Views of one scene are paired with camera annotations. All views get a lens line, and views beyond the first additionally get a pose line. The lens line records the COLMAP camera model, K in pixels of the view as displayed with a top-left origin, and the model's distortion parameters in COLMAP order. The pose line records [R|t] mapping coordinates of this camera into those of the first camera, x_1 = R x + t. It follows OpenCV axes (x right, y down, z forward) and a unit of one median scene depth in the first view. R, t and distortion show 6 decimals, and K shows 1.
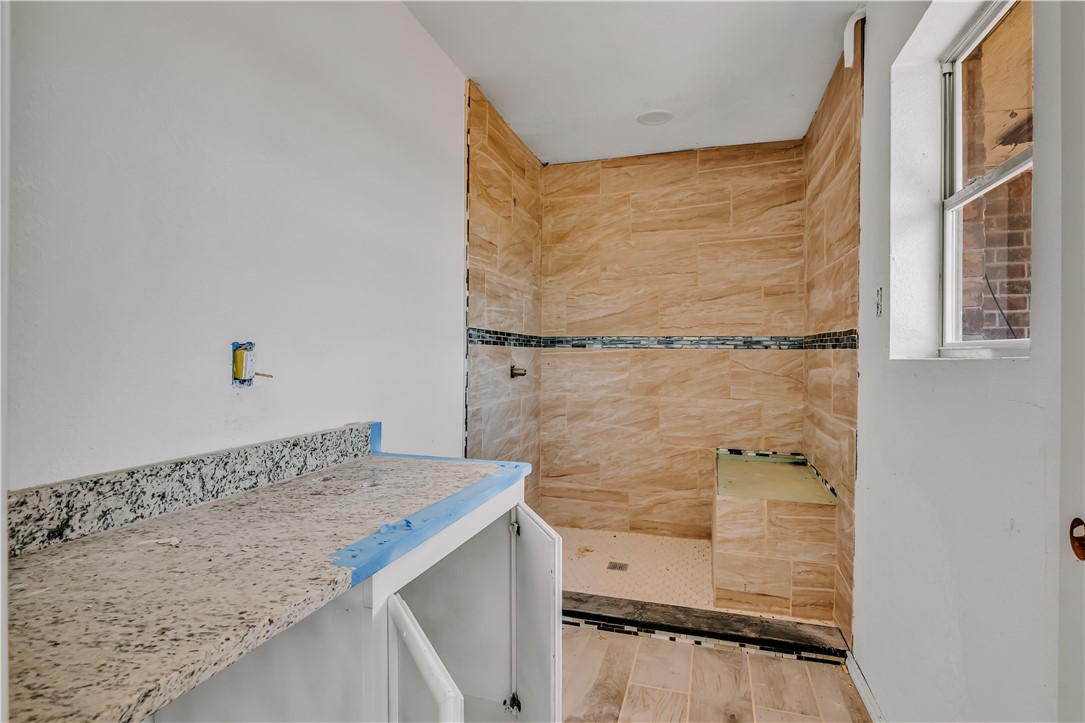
lens RADIAL K [[509.3, 0, 542.5], [0, 509.3, 361.5], [0, 0, 1]] dist [-0.000786, -0.000104]
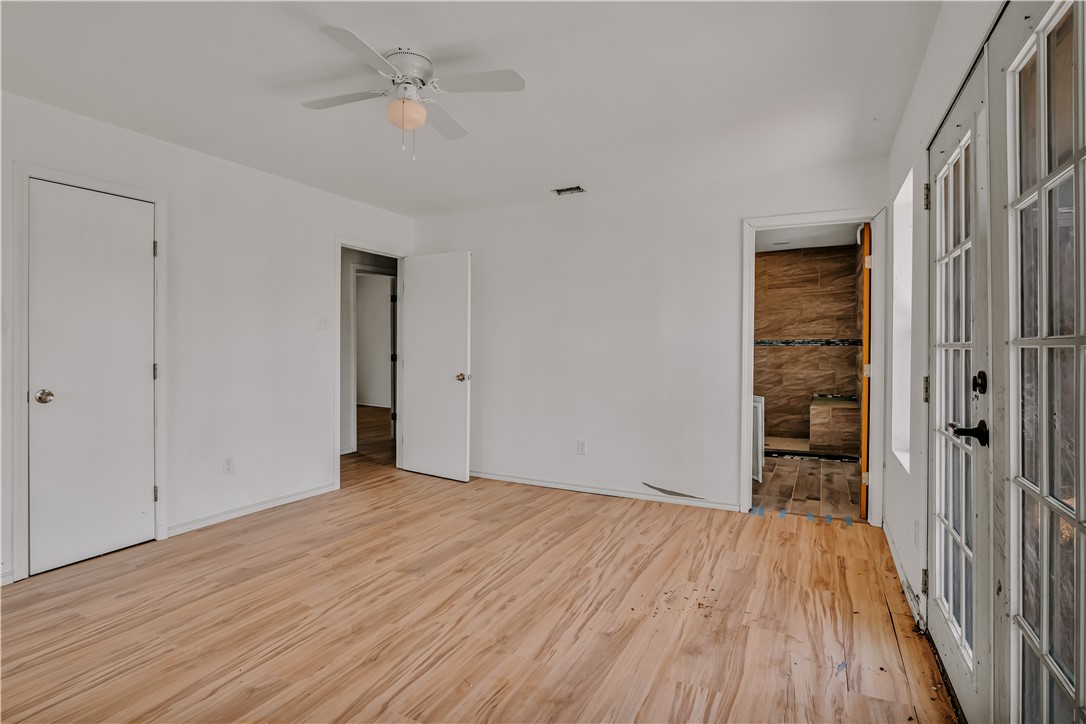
lens RADIAL K [[540.6, 0, 543.0], [0, 540.6, 362.0], [0, 0, 1]] dist [-0.020011, 0.000254]
pose [[0.986950, -0.008408, -0.160810, -0.386252], [0.010206, 0.999894, 0.010364, 0.007245], [0.160706, -0.011870, 0.986931, -1.333964]]
